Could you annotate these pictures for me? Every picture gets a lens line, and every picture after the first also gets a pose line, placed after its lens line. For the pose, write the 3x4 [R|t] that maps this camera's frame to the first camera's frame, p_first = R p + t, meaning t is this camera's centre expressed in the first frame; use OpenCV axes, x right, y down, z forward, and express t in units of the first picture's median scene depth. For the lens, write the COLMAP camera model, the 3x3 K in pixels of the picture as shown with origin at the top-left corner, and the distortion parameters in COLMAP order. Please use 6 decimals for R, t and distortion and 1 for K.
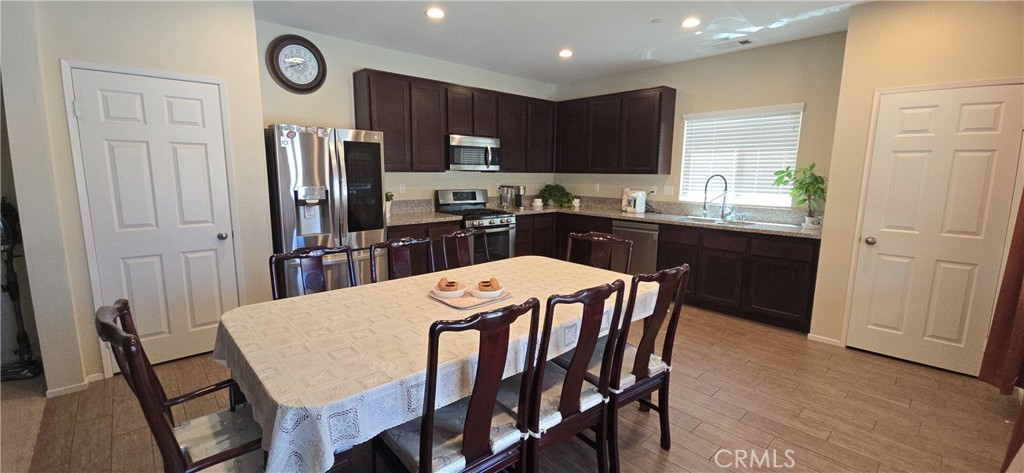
lens RADIAL K [[416.7, 0, 513.3], [0, 416.7, 234.3], [0, 0, 1]] dist [0.016229, -0.009999]
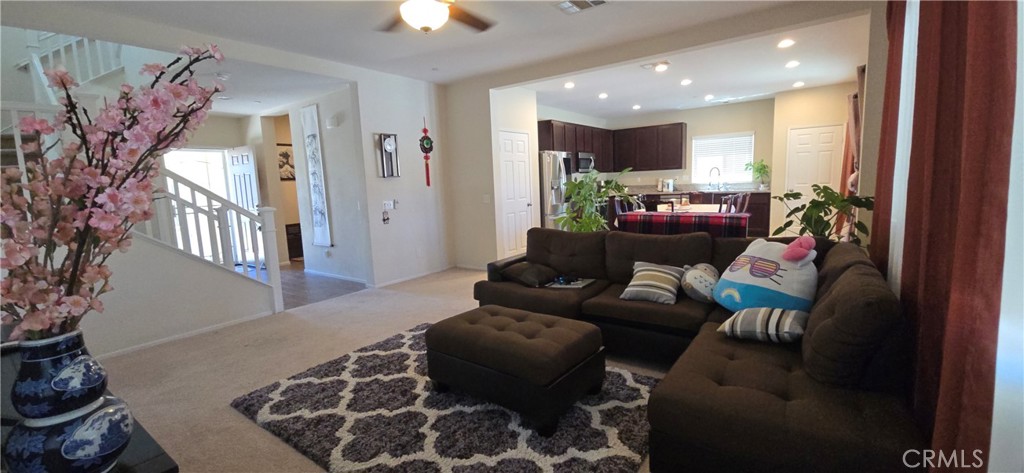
lens RADIAL K [[416.7, 0, 513.3], [0, 416.7, 234.3], [0, 0, 1]] dist [0.016229, -0.009999]
pose [[0.981553, -0.074327, 0.176150, -0.719376], [0.078047, 0.996848, -0.014273, 0.110470], [-0.174534, 0.027758, 0.984260, -0.670844]]
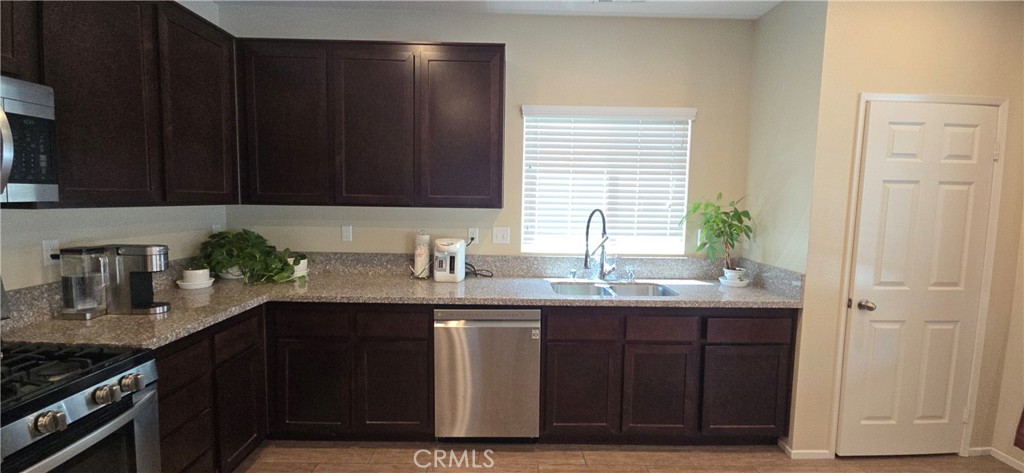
lens RADIAL K [[416.7, 0, 513.3], [0, 416.7, 234.3], [0, 0, 1]] dist [0.016229, -0.009999]
pose [[0.667327, -0.063481, 0.742055, -0.041287], [0.102683, 0.994688, -0.007249, -0.102462], [-0.737653, 0.081034, 0.670300, 0.613826]]
